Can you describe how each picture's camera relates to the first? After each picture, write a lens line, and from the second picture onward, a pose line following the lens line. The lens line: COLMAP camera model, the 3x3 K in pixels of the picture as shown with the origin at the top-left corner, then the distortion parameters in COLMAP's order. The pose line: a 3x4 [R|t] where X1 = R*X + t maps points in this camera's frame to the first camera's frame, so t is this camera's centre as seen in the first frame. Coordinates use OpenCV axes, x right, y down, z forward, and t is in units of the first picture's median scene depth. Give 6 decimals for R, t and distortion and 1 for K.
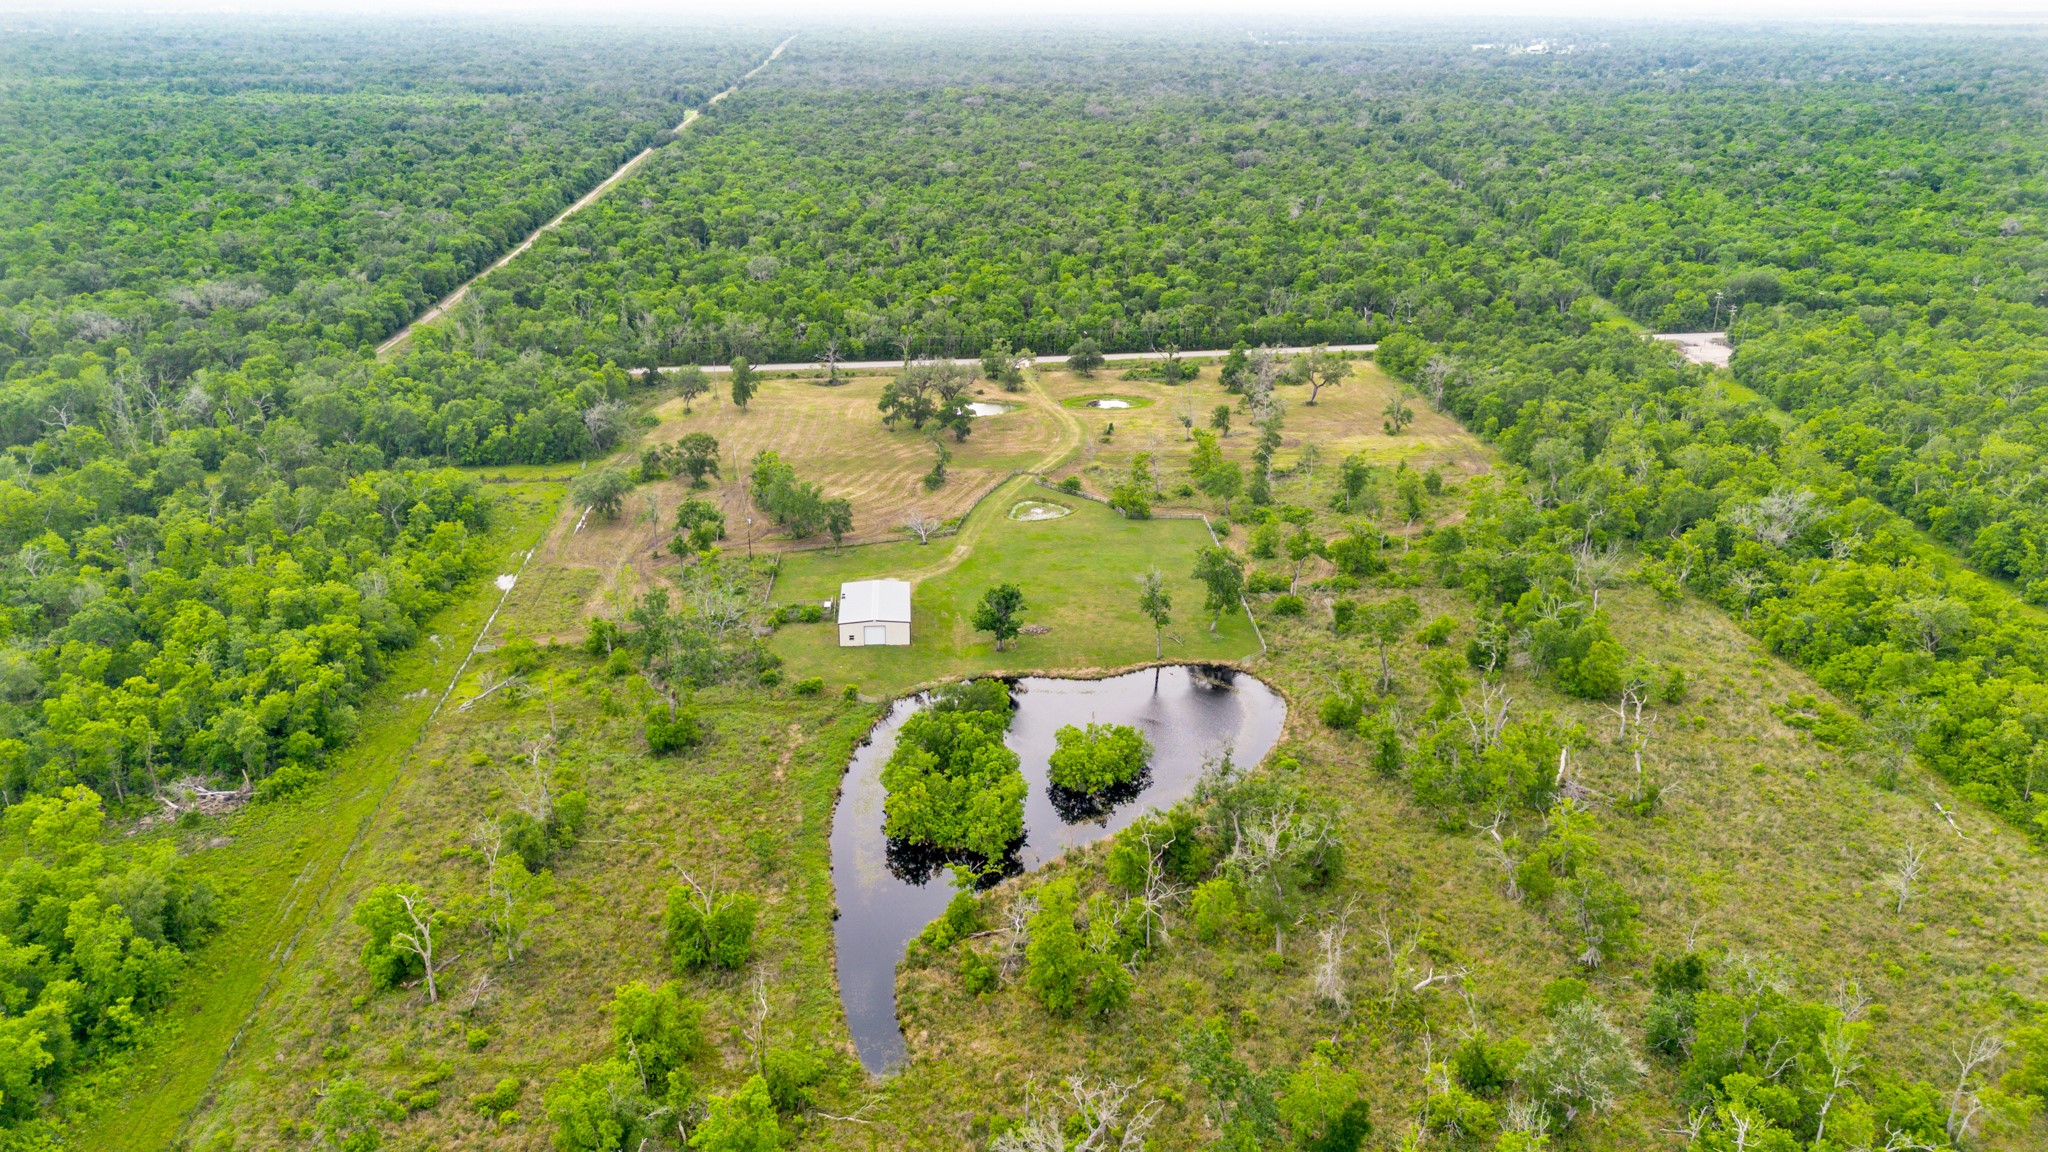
lens RADIAL K [[1376.6, 0, 1024.0], [0, 1376.6, 576.0], [0, 0, 1]] dist [0.078433, -0.087264]
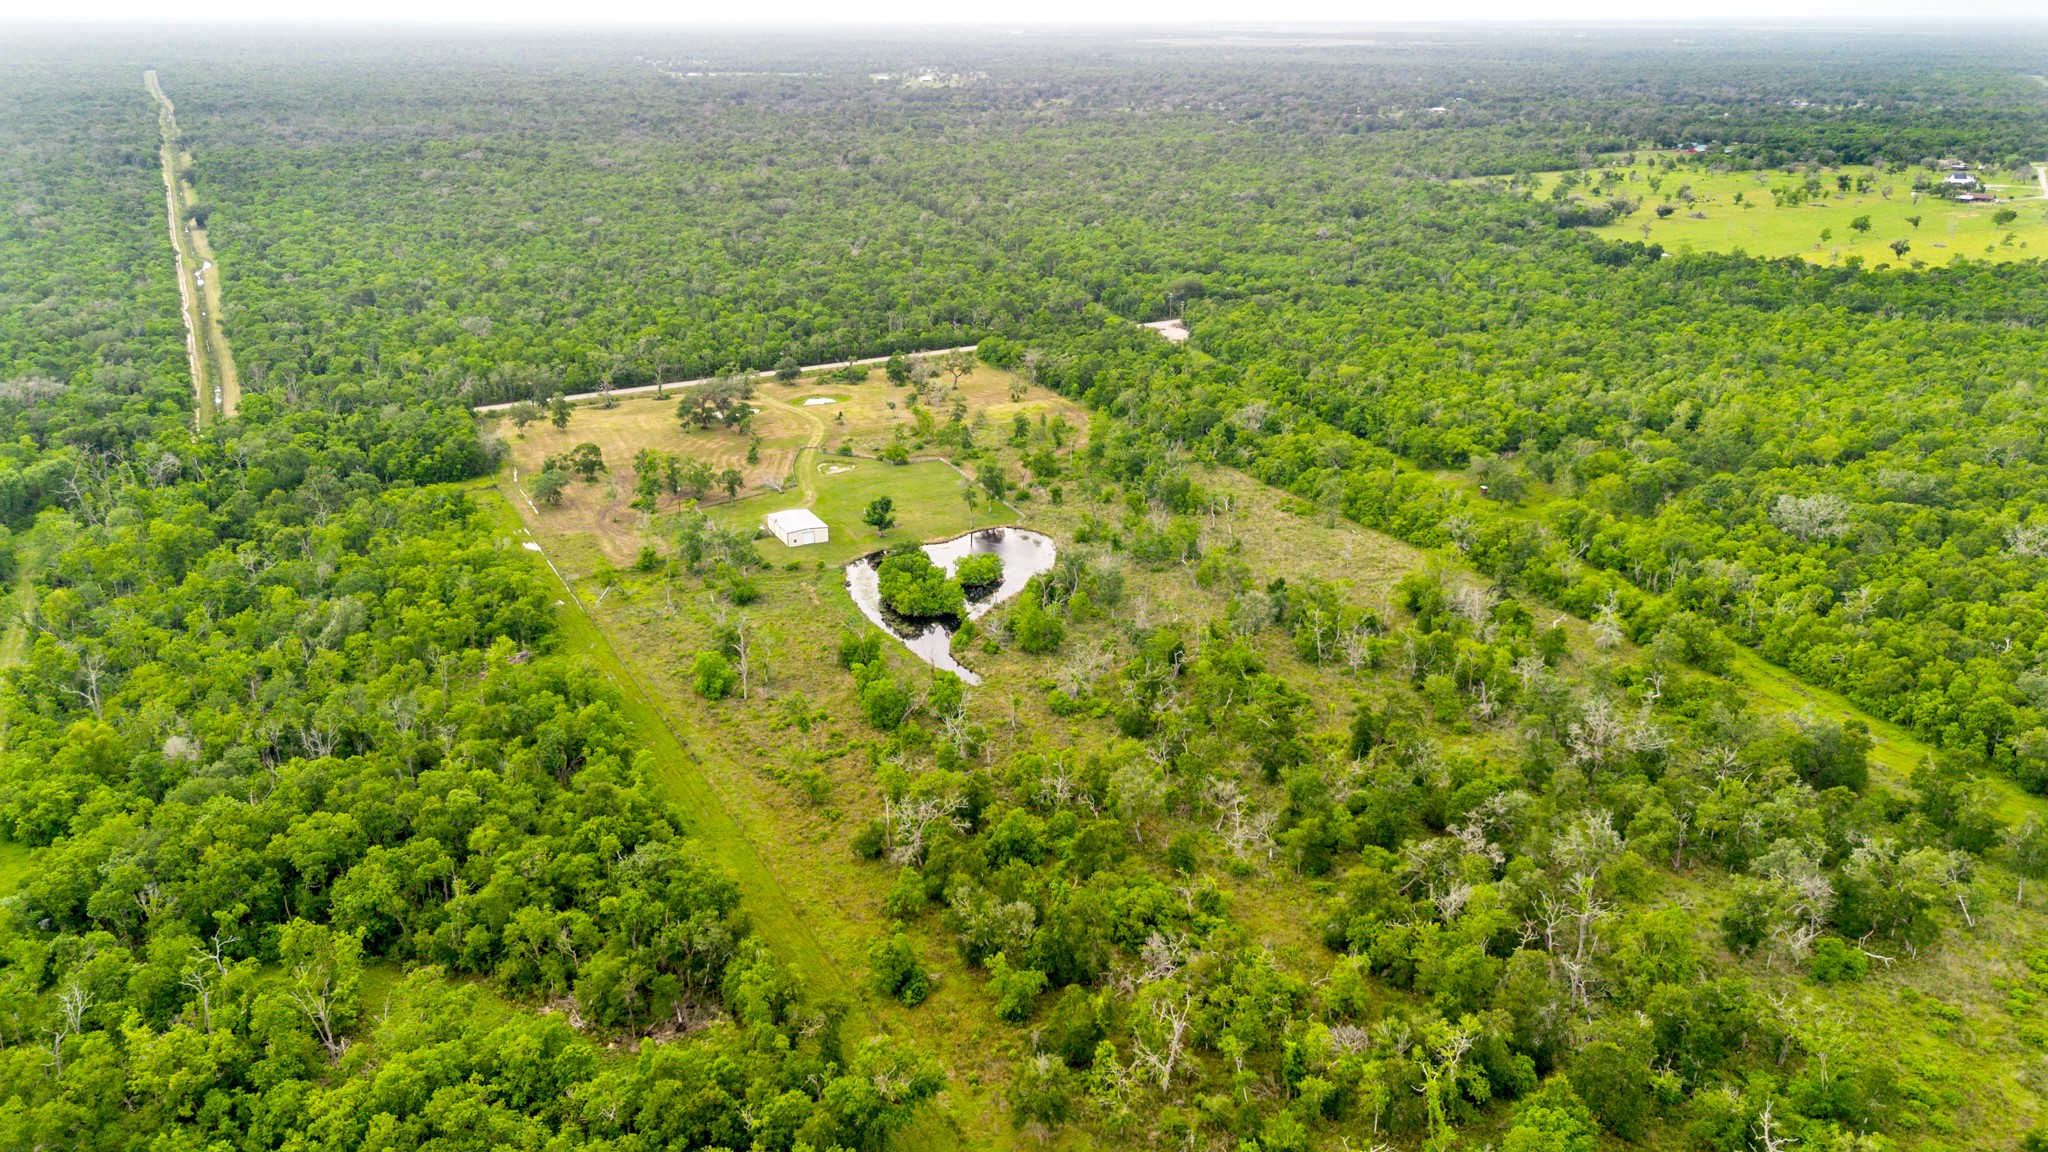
lens RADIAL K [[1376.6, 0, 1024.0], [0, 1376.6, 576.0], [0, 0, 1]] dist [0.078433, -0.087264]
pose [[0.918179, -0.147446, 0.367704, -0.308601], [0.152465, 0.988187, 0.015538, 0.064929], [-0.365652, 0.041796, 0.929813, -0.401637]]
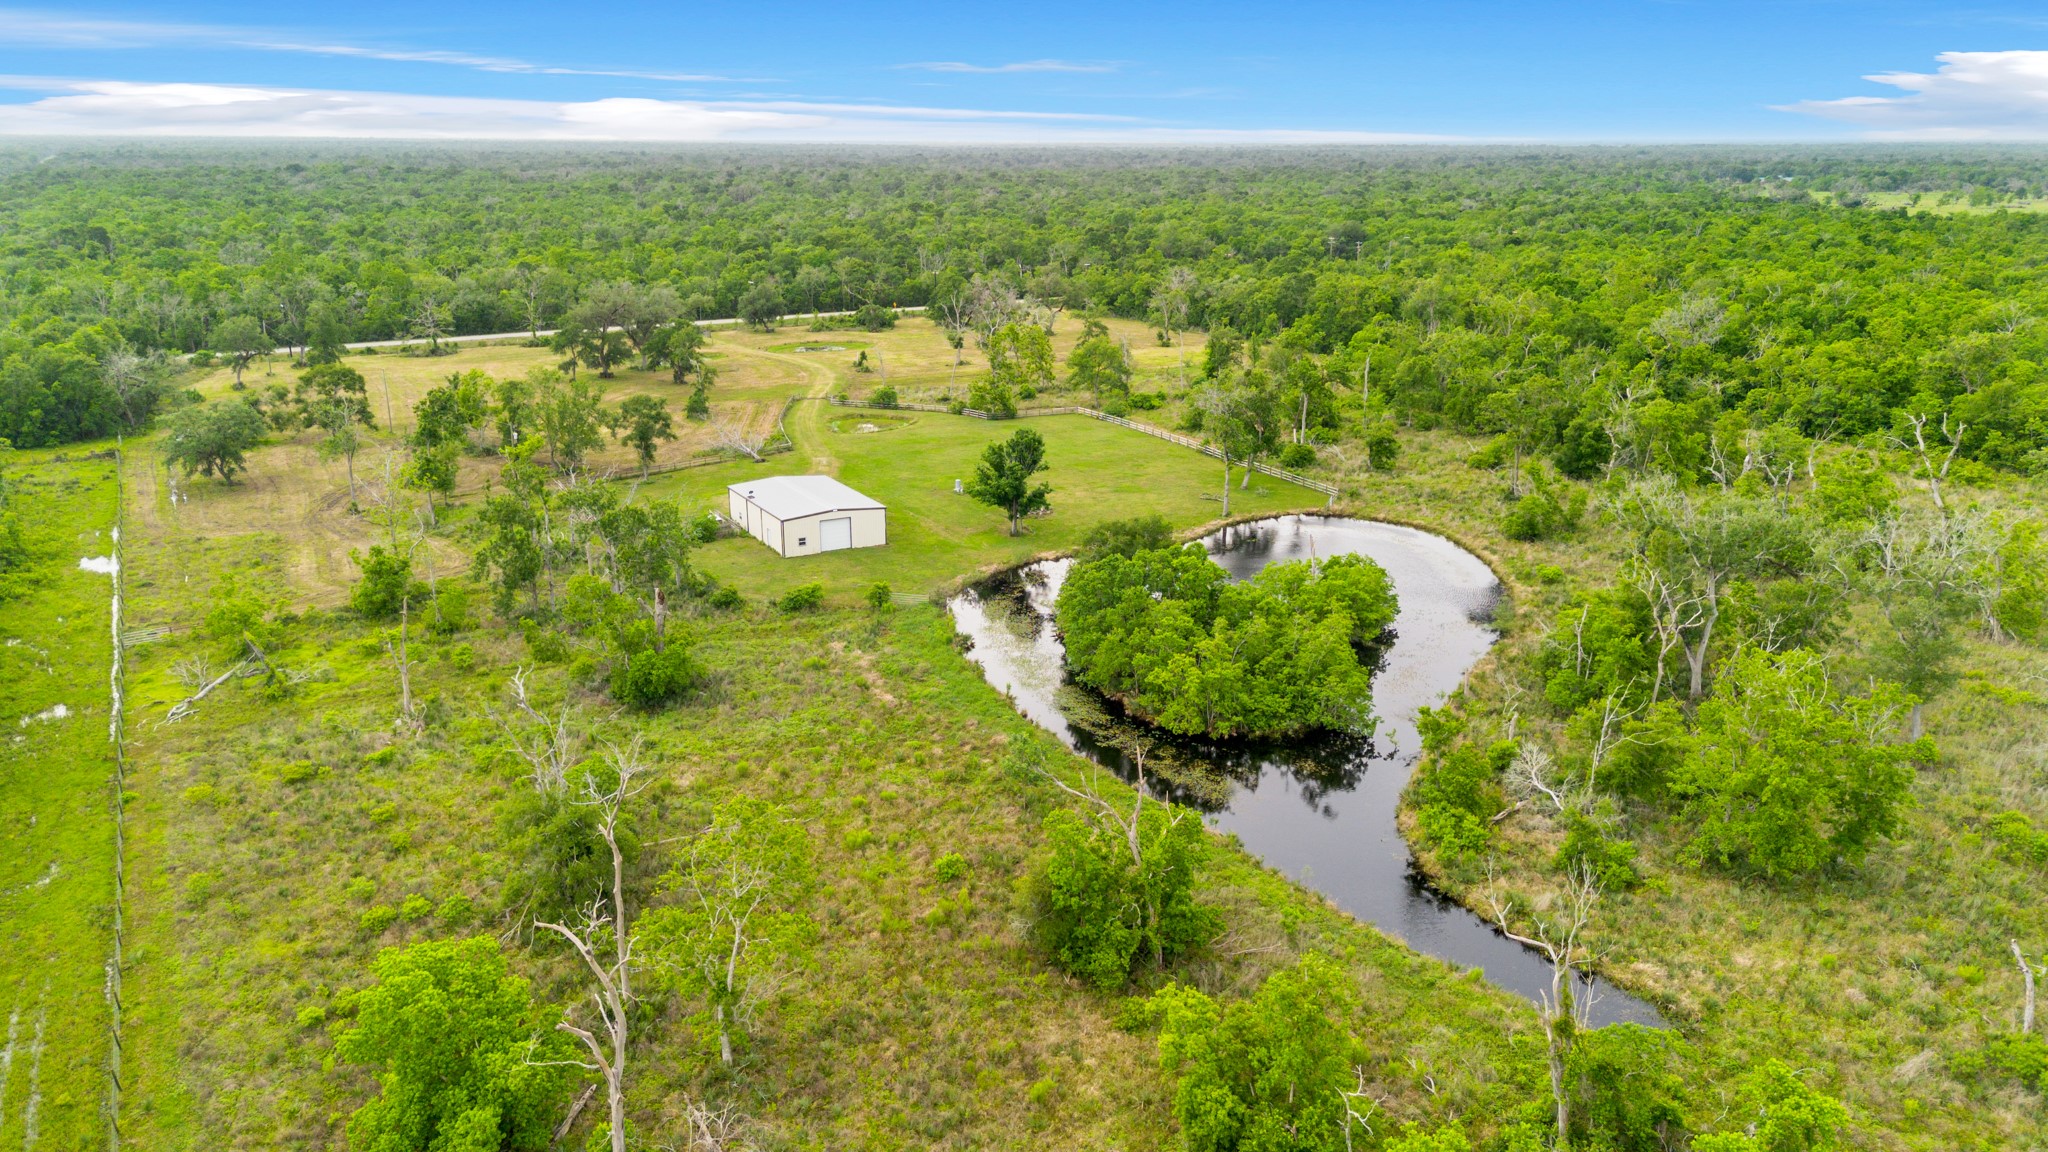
lens RADIAL K [[1425.1, 0, 1024.0], [0, 1425.1, 576.0], [0, 0, 1]] dist [0.010380, 0.001977]
pose [[0.907110, -0.134021, 0.398986, -0.186720], [0.169222, 0.984088, -0.054174, 0.071447], [-0.385377, 0.116659, 0.915355, 0.232867]]
